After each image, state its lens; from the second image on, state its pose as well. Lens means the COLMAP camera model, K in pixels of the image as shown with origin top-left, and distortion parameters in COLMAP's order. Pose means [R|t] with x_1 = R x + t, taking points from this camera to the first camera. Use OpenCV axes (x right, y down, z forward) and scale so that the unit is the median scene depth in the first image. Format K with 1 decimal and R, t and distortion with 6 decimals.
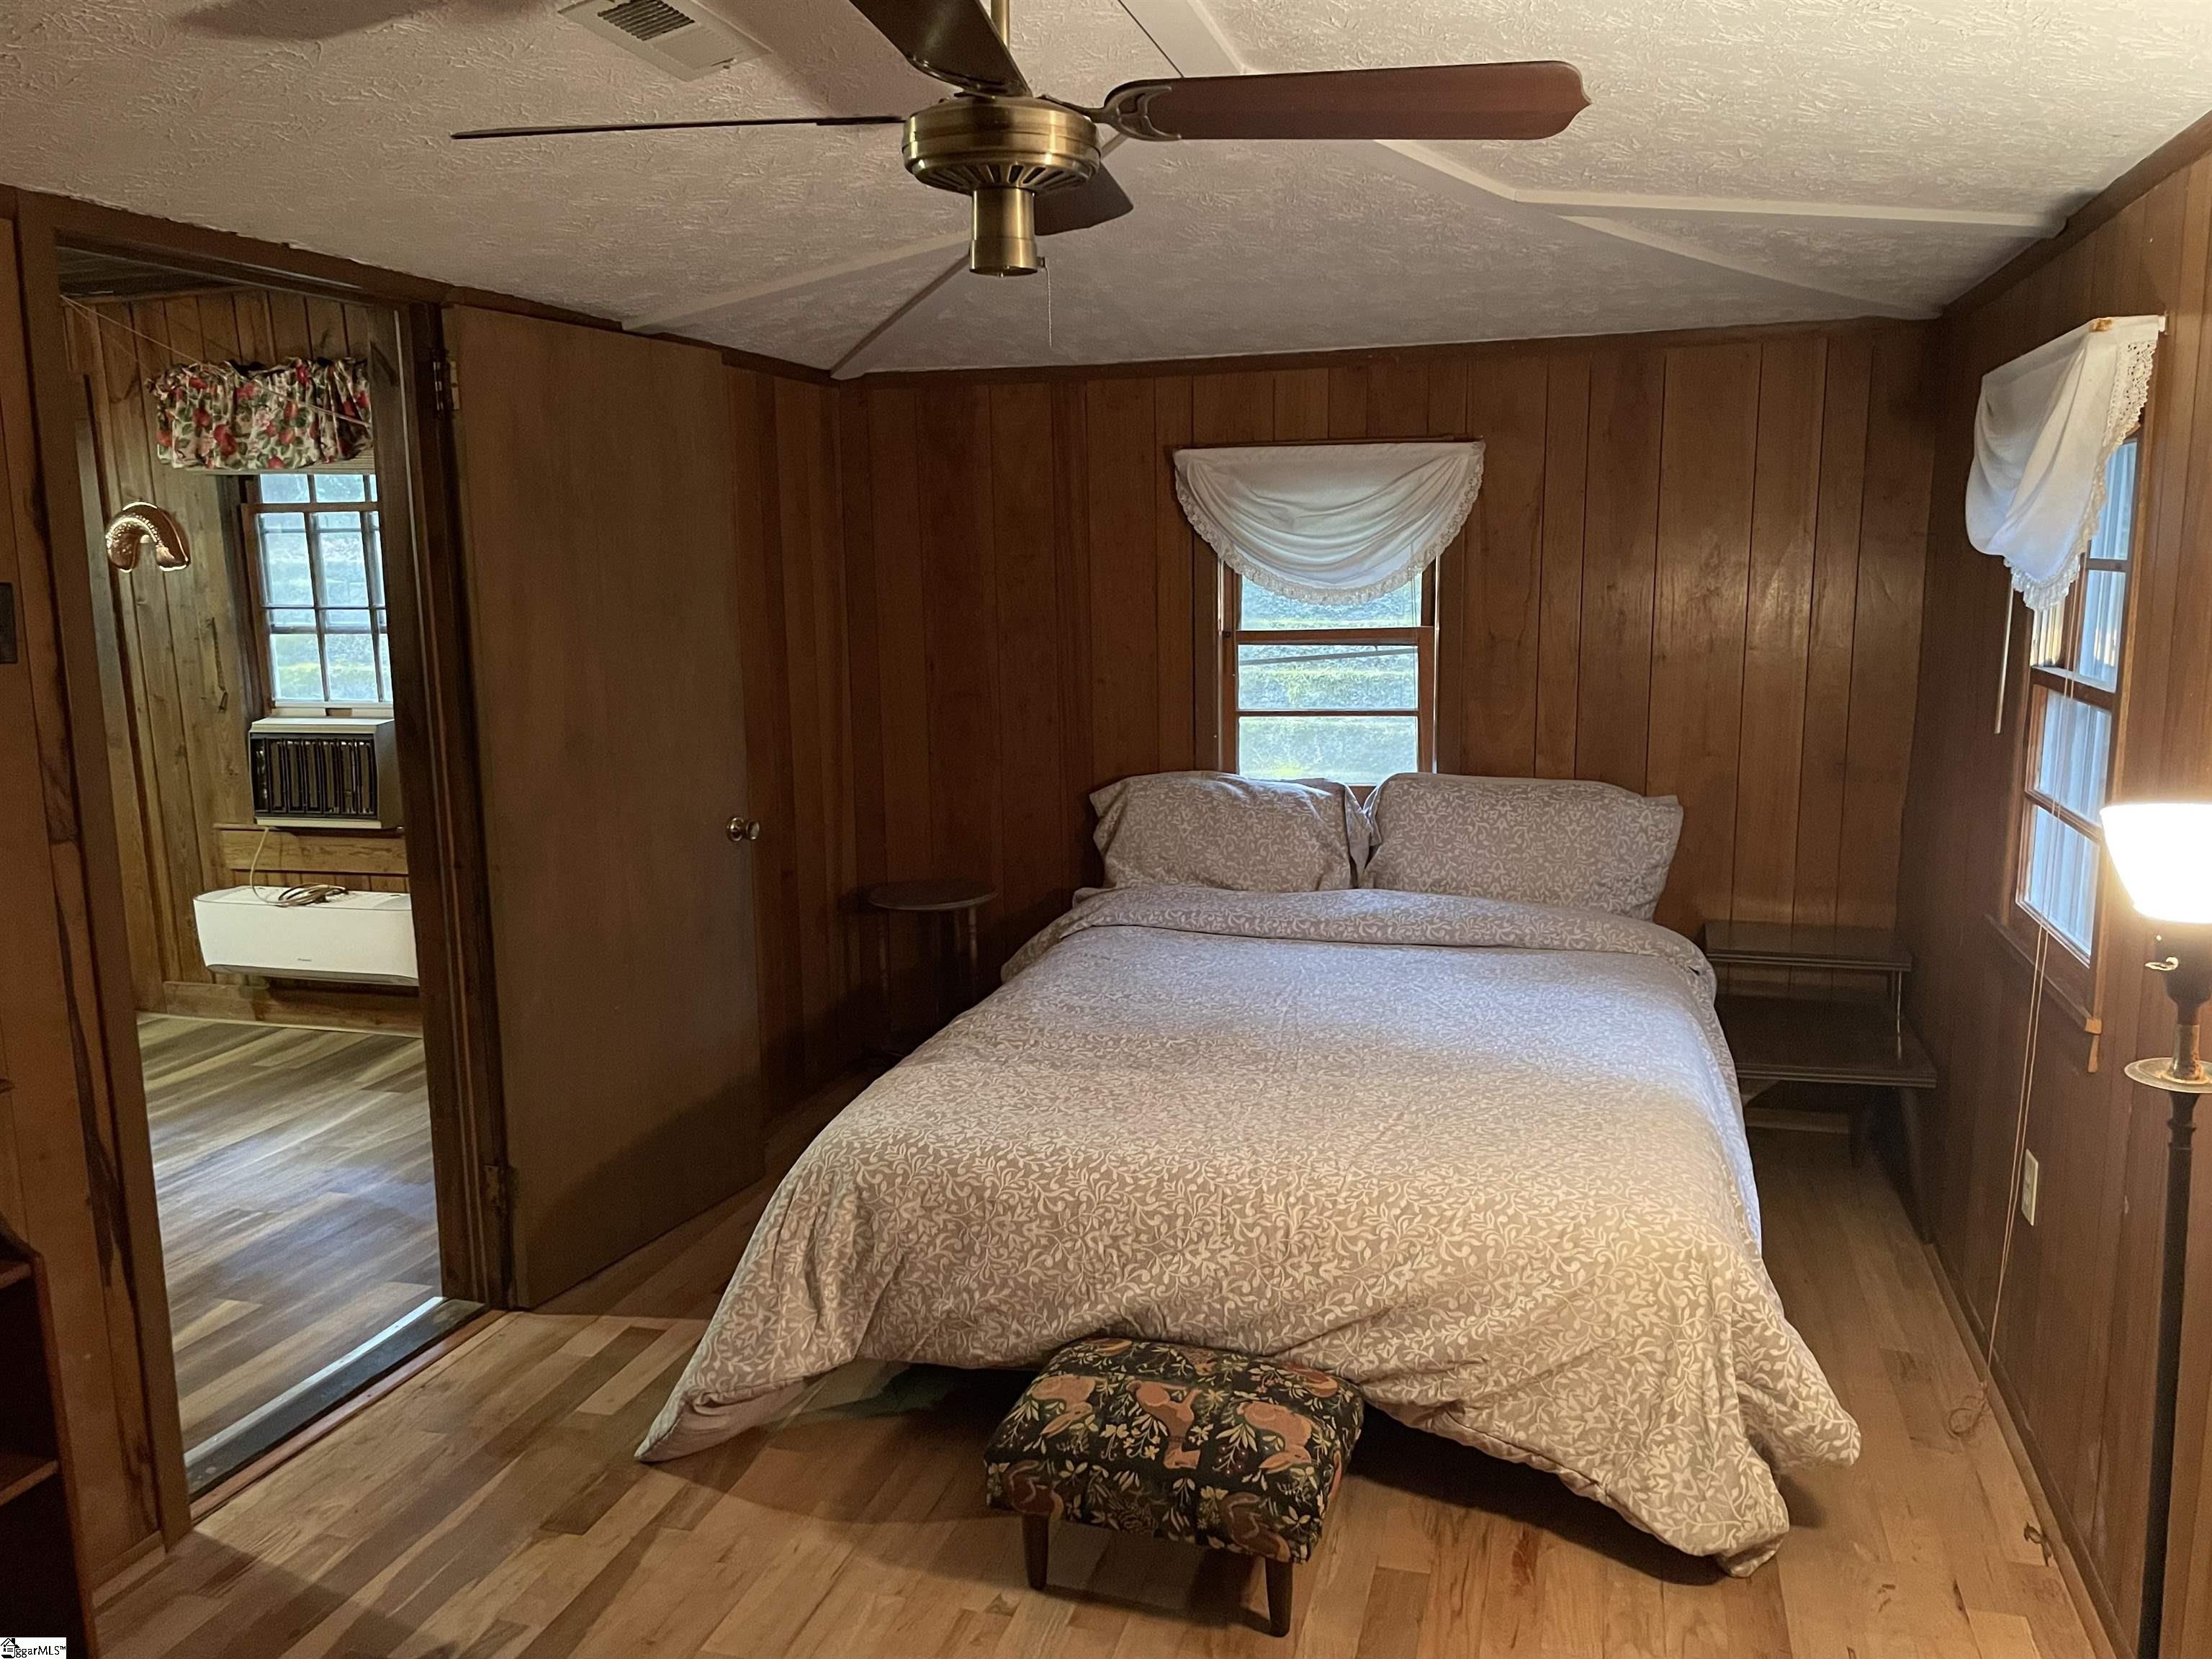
lens RADIAL K [[1702.6, 0, 1115.3], [0, 1702.6, 792.2], [0, 0, 1]] dist [0.098127, -0.129015]
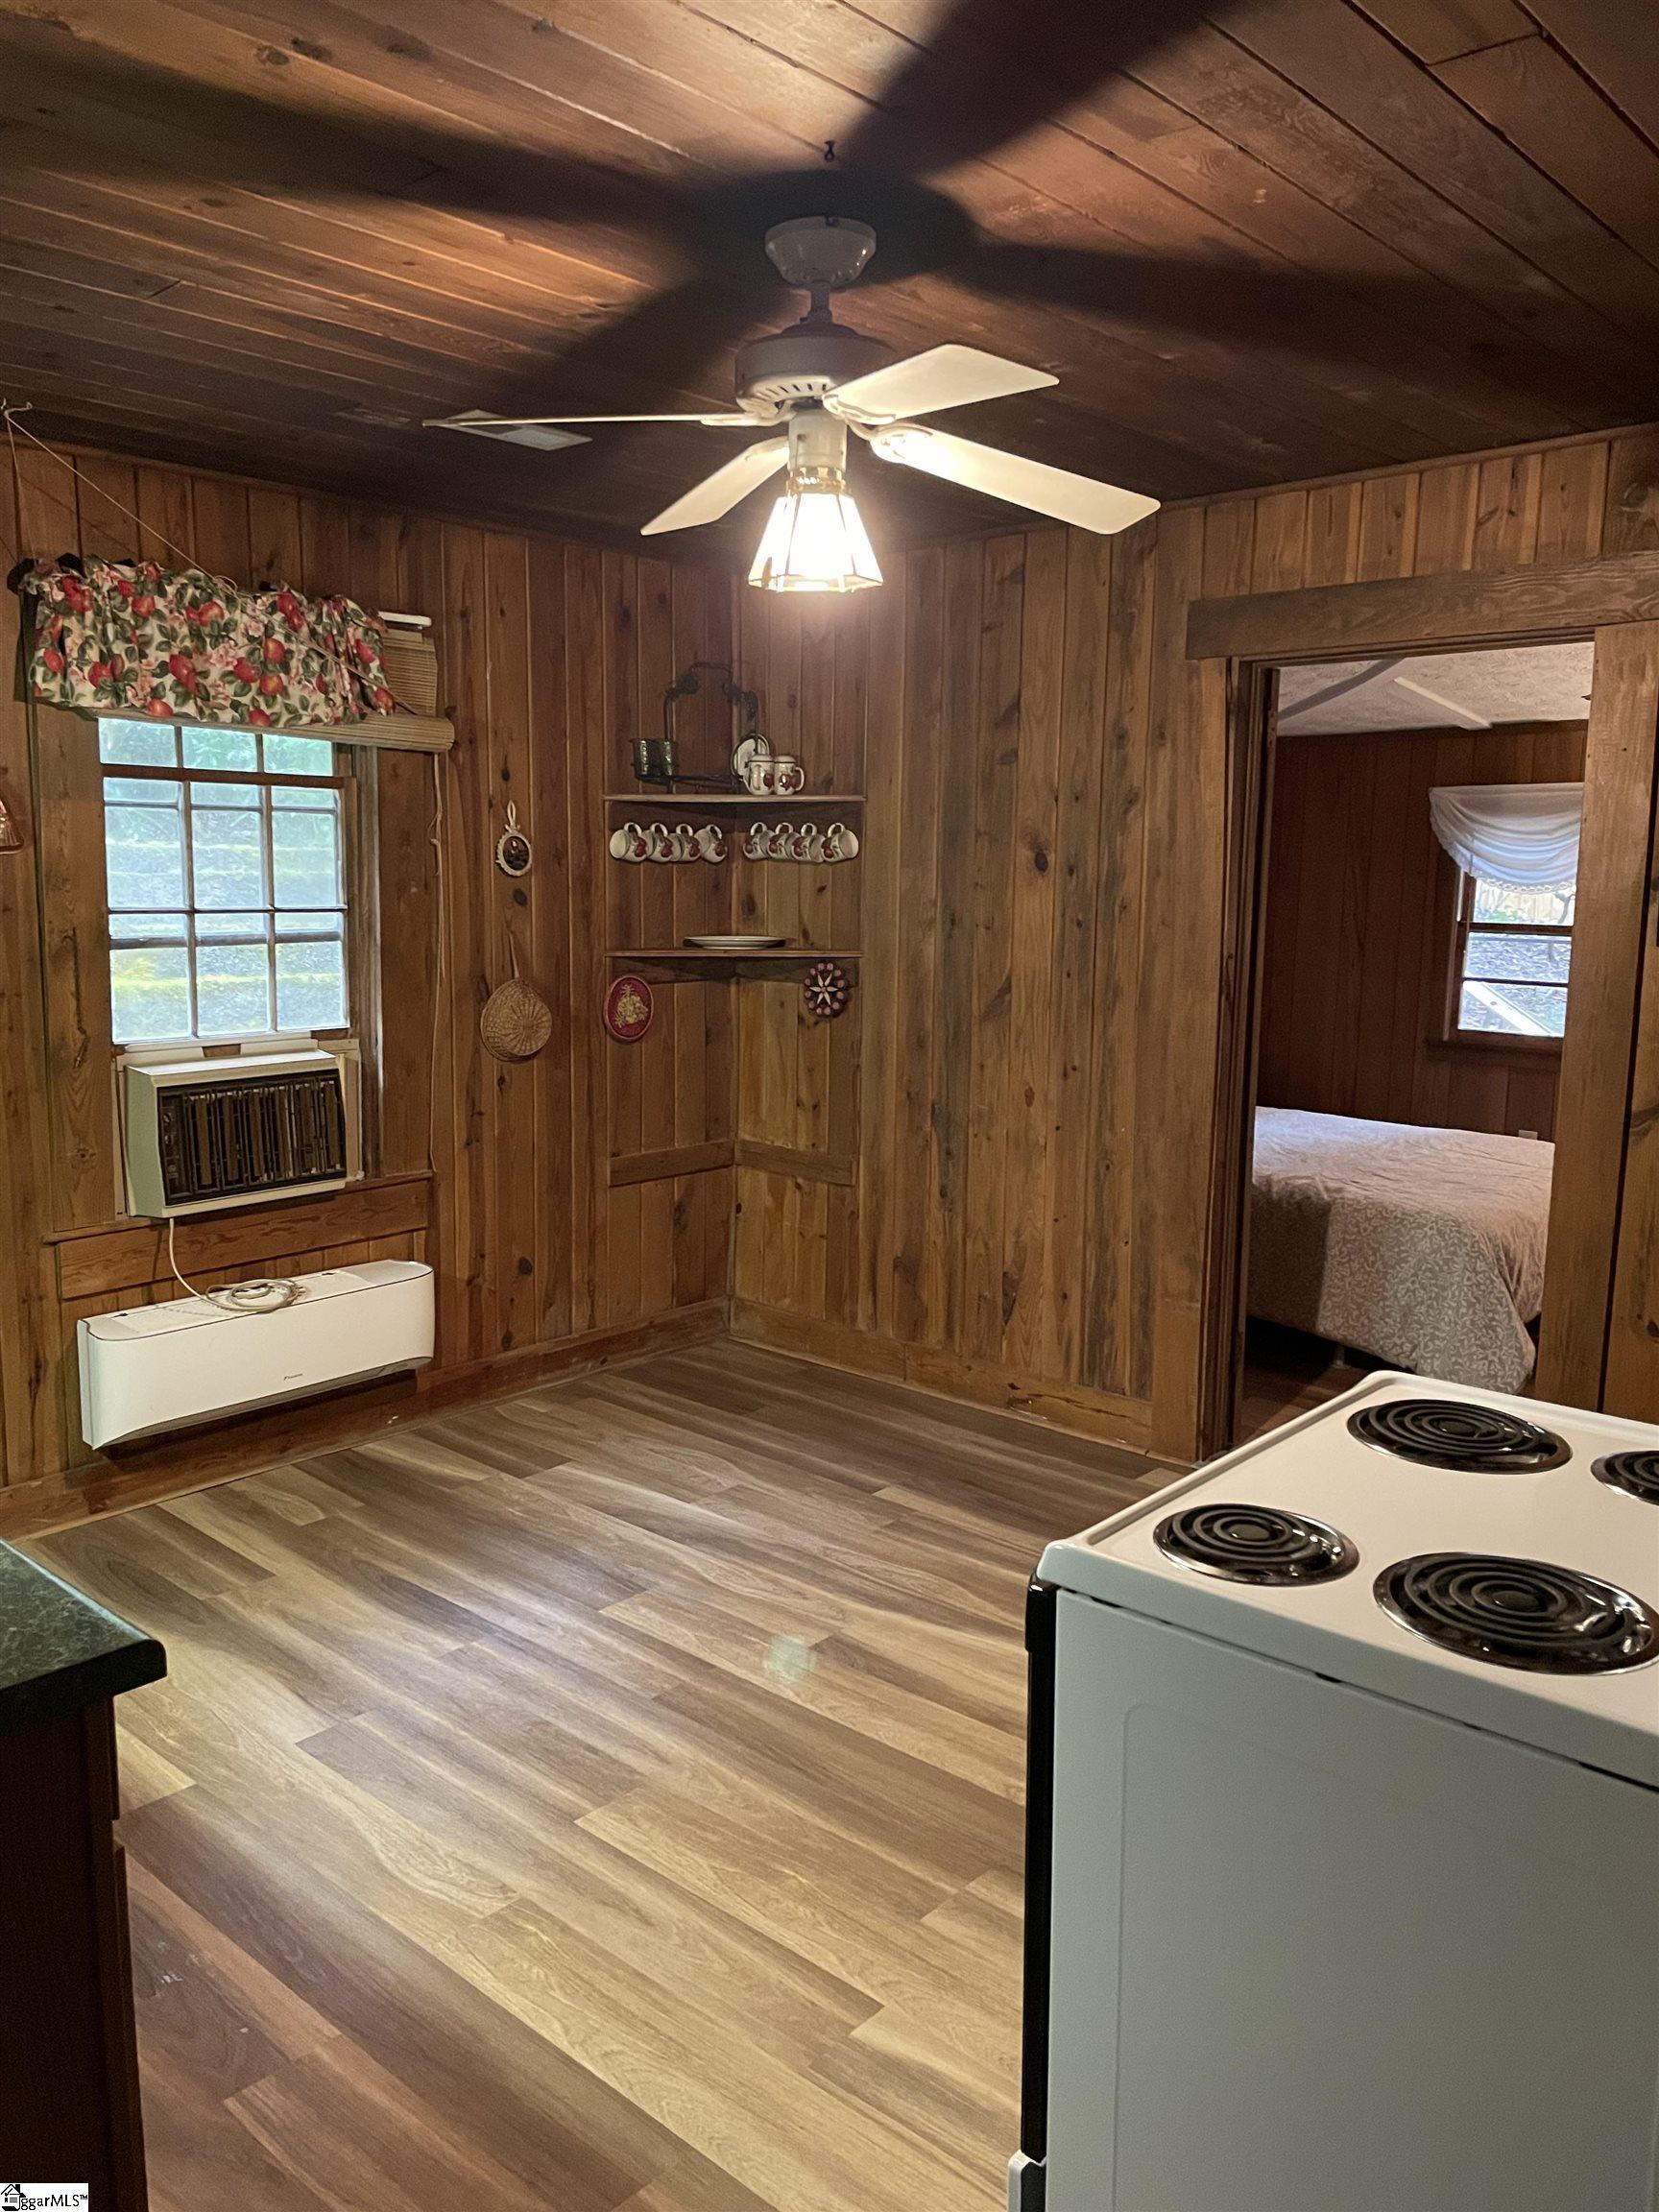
lens RADIAL K [[1702.6, 0, 831.2], [0, 1702.6, 1062.4], [0, 0, 1]] dist [0.098127, -0.129015]
pose [[0.410799, -0.088331, 0.907437, -1.052507], [0.107529, 0.993043, 0.047986, -0.050415], [-0.905363, 0.077863, 0.417439, 0.468593]]
